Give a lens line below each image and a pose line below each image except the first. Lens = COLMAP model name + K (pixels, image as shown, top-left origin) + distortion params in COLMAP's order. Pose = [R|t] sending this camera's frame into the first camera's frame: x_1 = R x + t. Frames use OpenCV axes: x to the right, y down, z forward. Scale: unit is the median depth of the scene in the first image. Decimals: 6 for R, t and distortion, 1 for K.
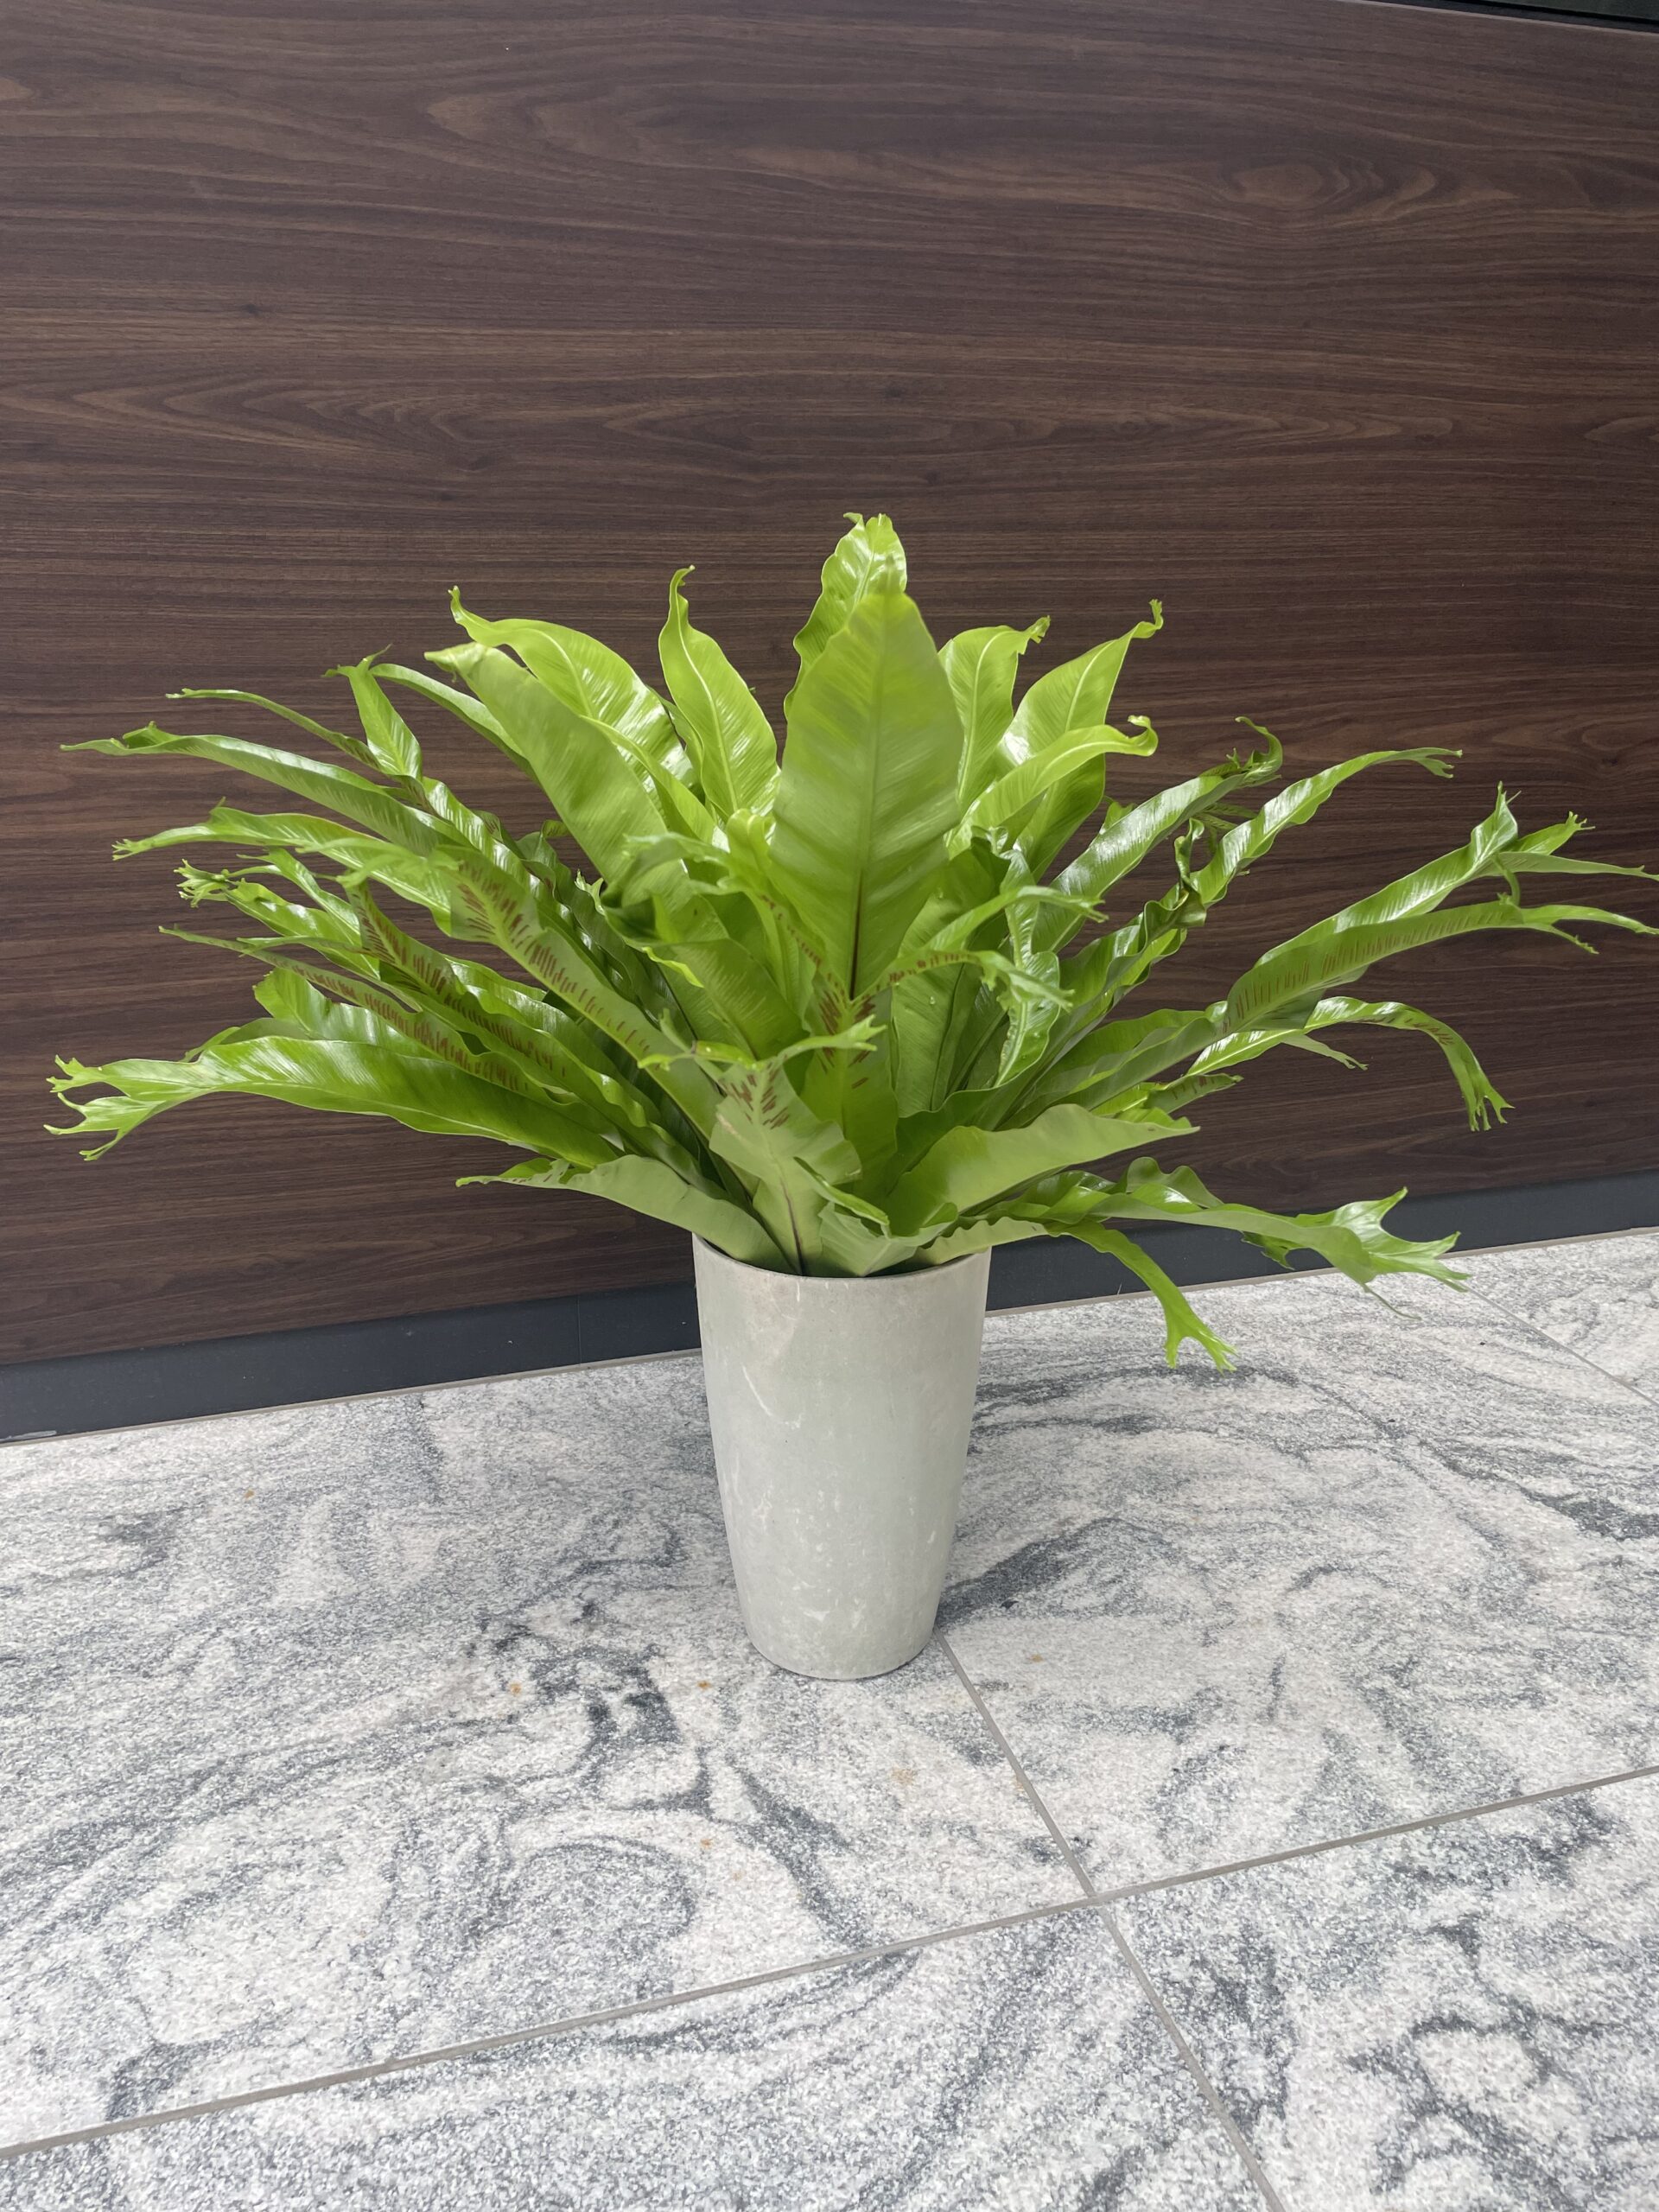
lens RADIAL K [[1670.1, 0, 819.8], [0, 1670.1, 1101.5], [0, 0, 1]] dist [0.074843, -0.099423]
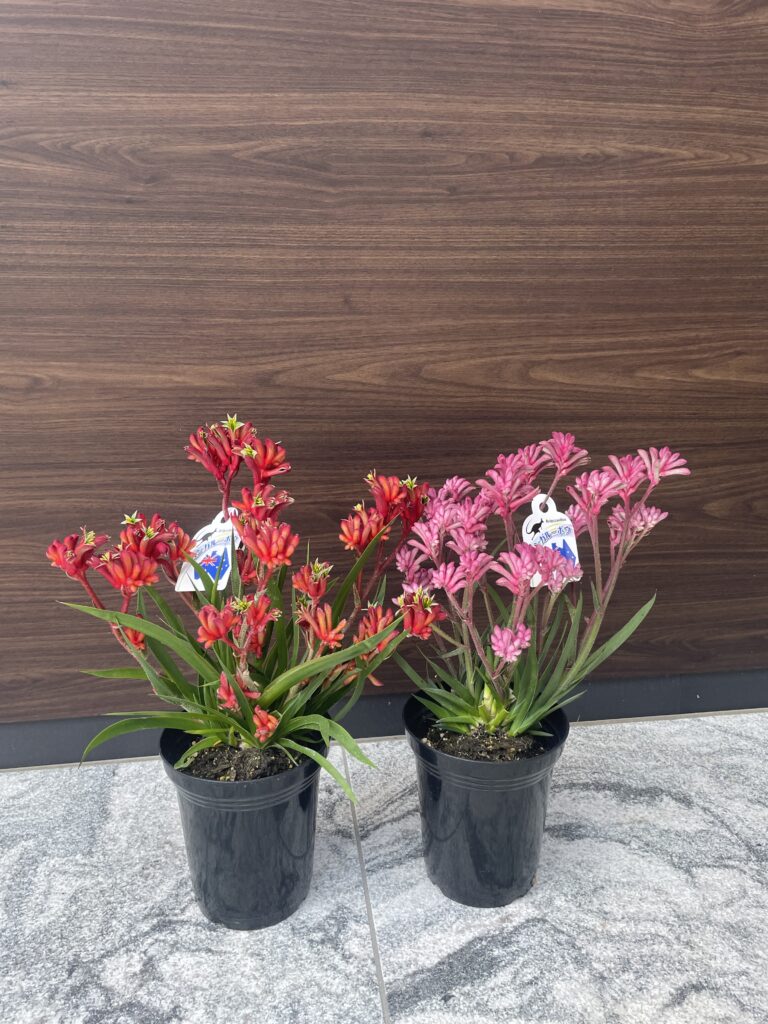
lens RADIAL K [[777.8, 0, 384.0], [0, 777.8, 512.0], [0, 0, 1]] dist [0.071293, -0.101758]
pose [[0.989542, 0.036044, -0.139667, 0.123961], [-0.042284, 0.998224, -0.041971, -0.051090], [0.137906, 0.047438, 0.989309, 0.327219]]
